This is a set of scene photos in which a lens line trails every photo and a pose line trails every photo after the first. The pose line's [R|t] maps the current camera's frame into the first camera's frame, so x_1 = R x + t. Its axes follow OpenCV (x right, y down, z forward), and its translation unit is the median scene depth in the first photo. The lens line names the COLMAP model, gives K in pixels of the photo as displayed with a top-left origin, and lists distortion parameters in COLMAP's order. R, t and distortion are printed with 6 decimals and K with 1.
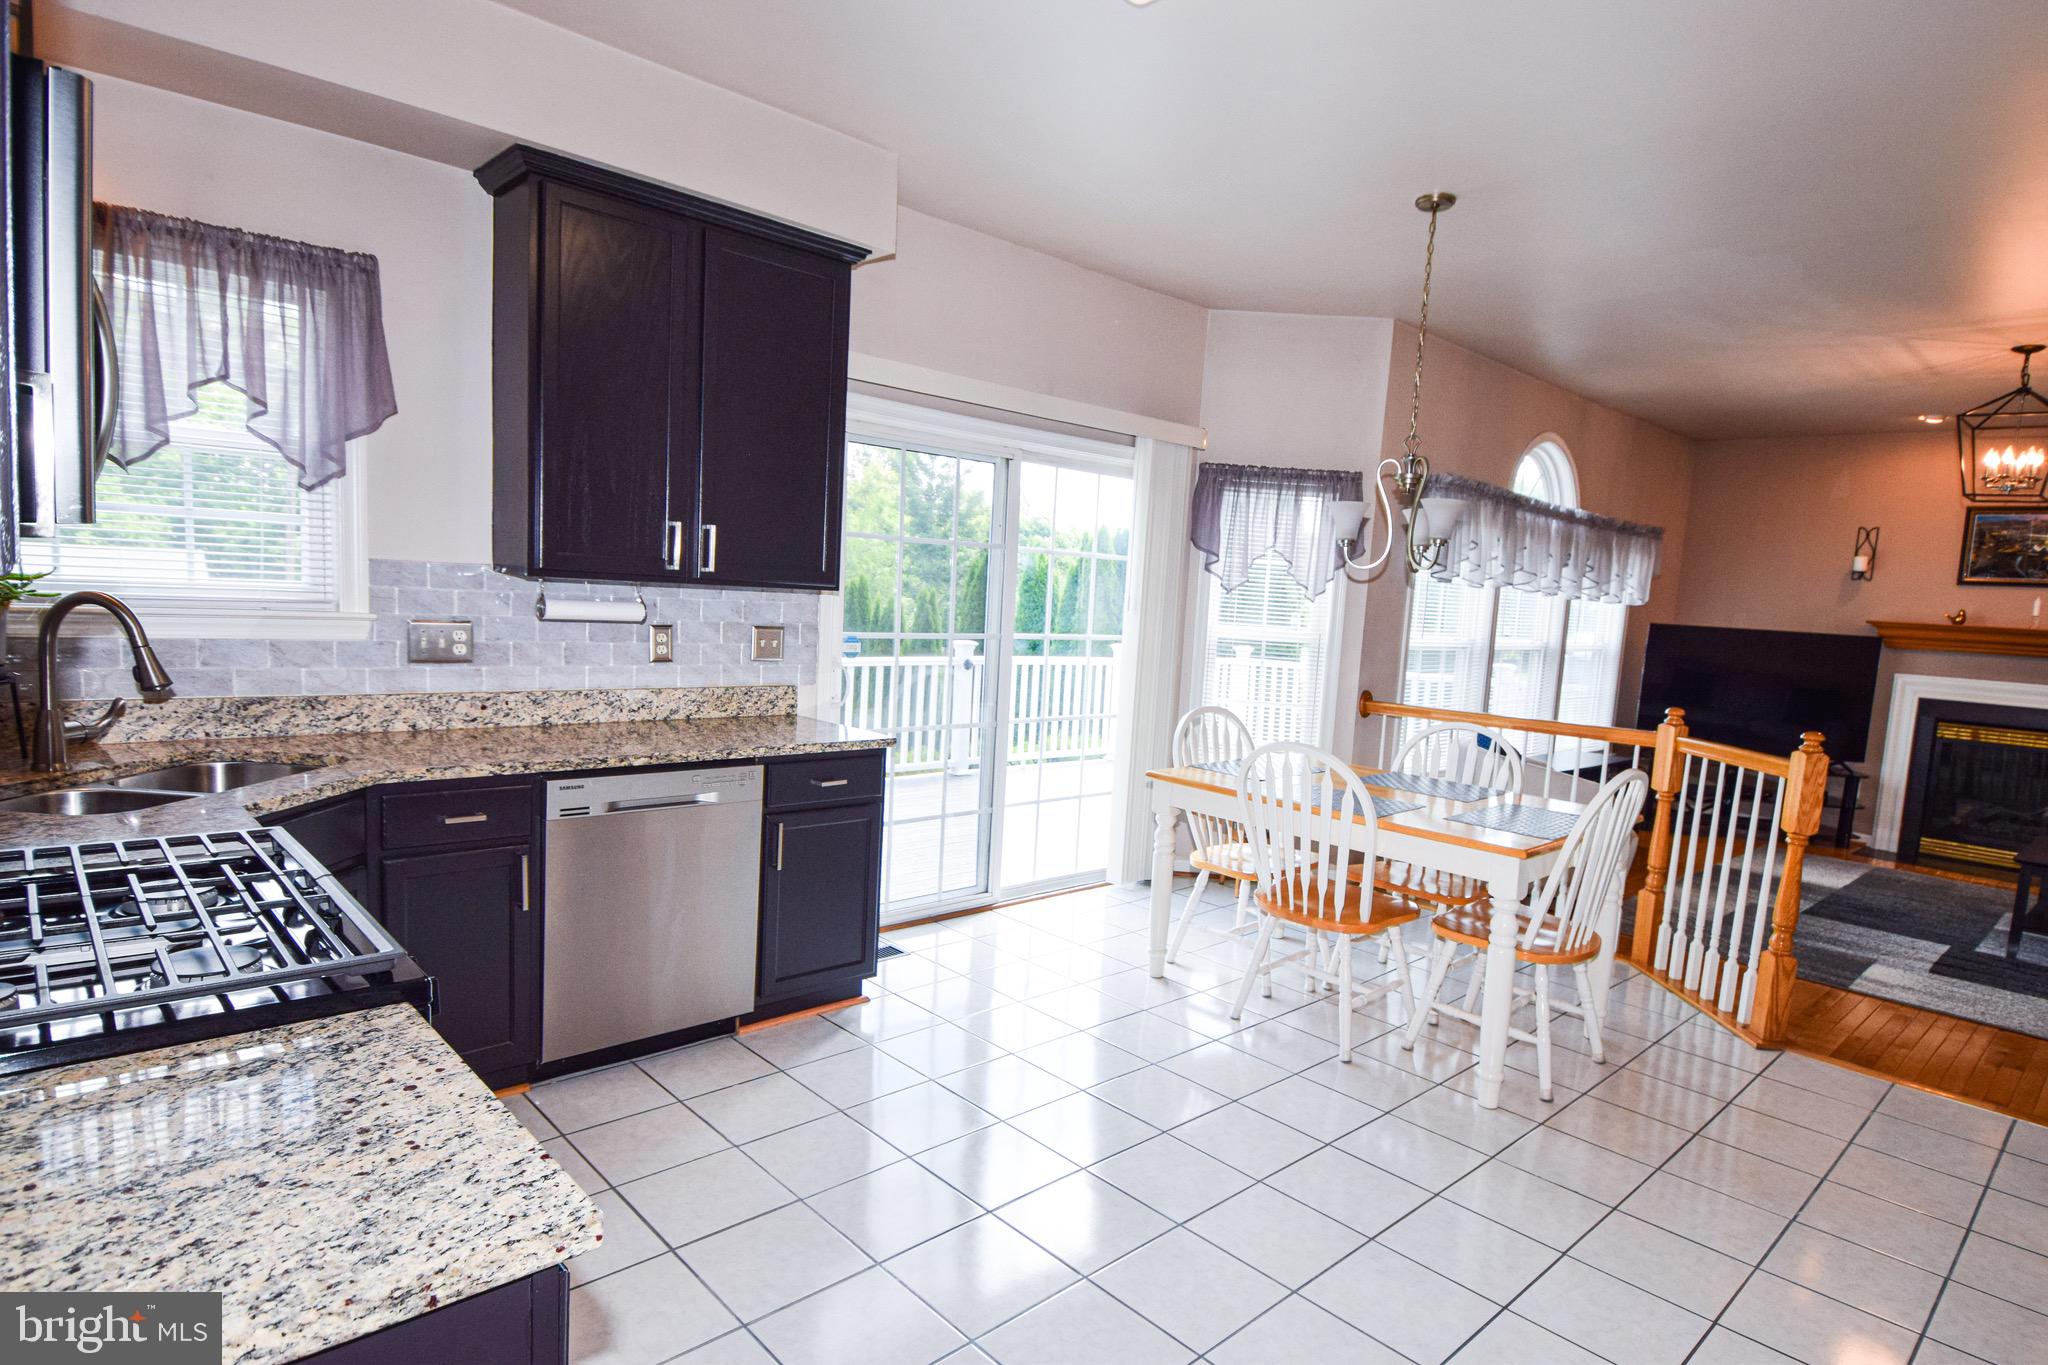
lens RADIAL K [[1112.0, 0, 1037.9], [0, 1112.0, 704.3], [0, 0, 1]] dist [-0.008577, -0.004252]
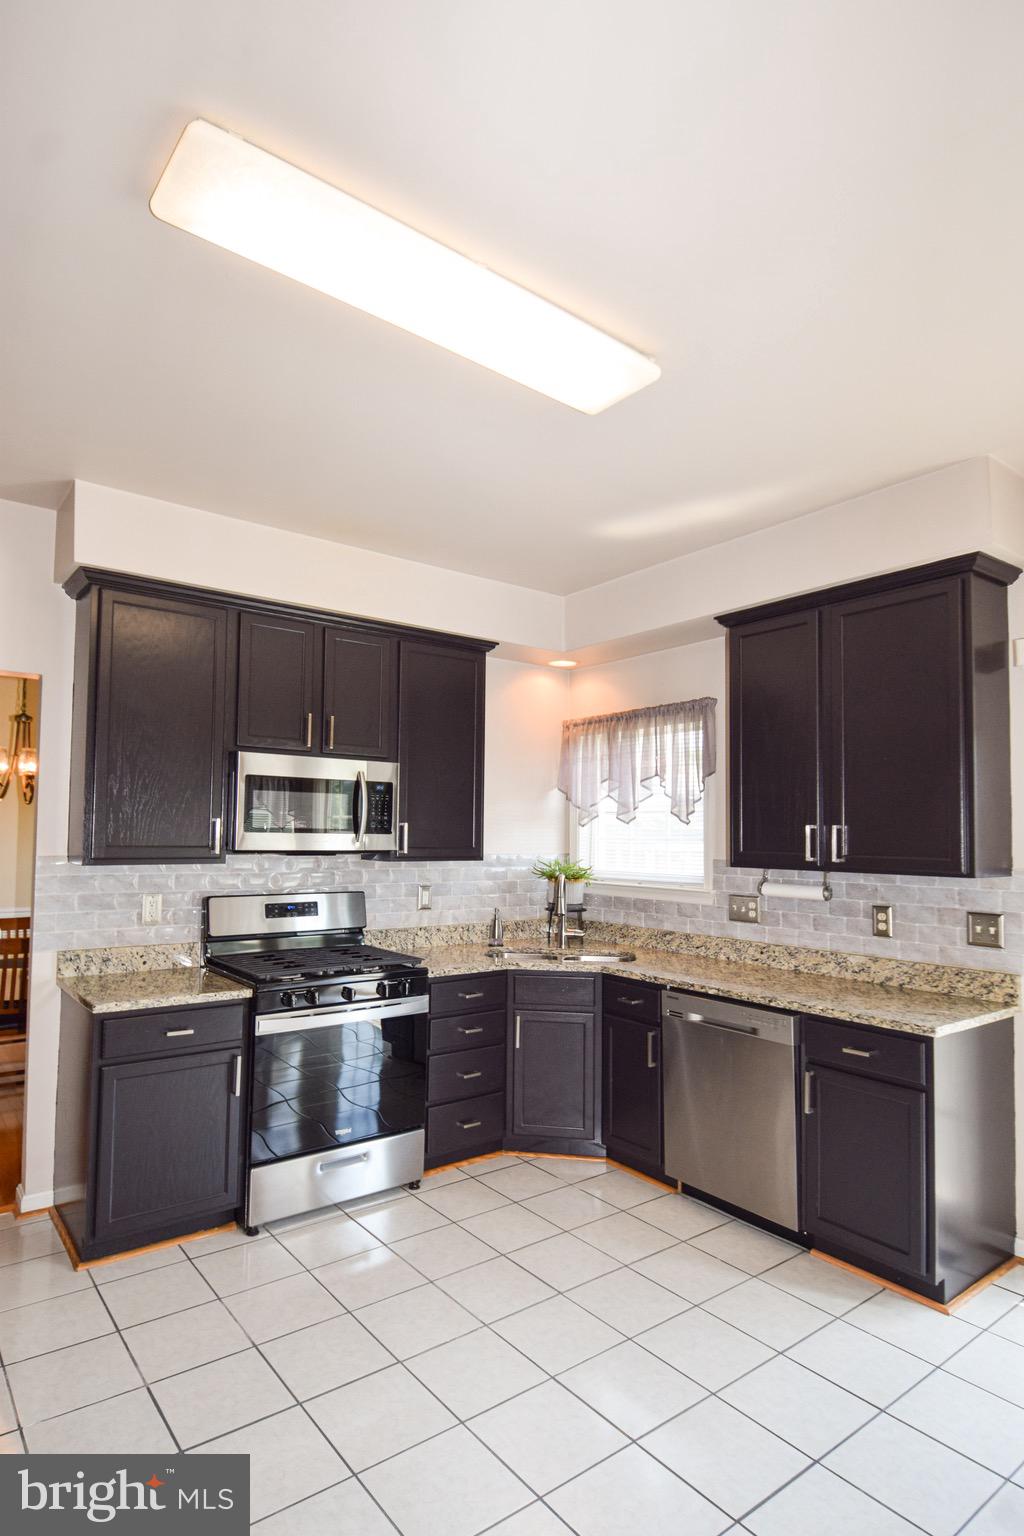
lens RADIAL K [[834.0, 0, 514.8], [0, 834.0, 775.0], [0, 0, 1]] dist [-0.008577, -0.004252]
pose [[-0.094373, -0.130932, -0.986889, 0.700946], [-0.123852, 0.985157, -0.118858, -0.059513], [0.987803, 0.111011, -0.109189, 0.740985]]
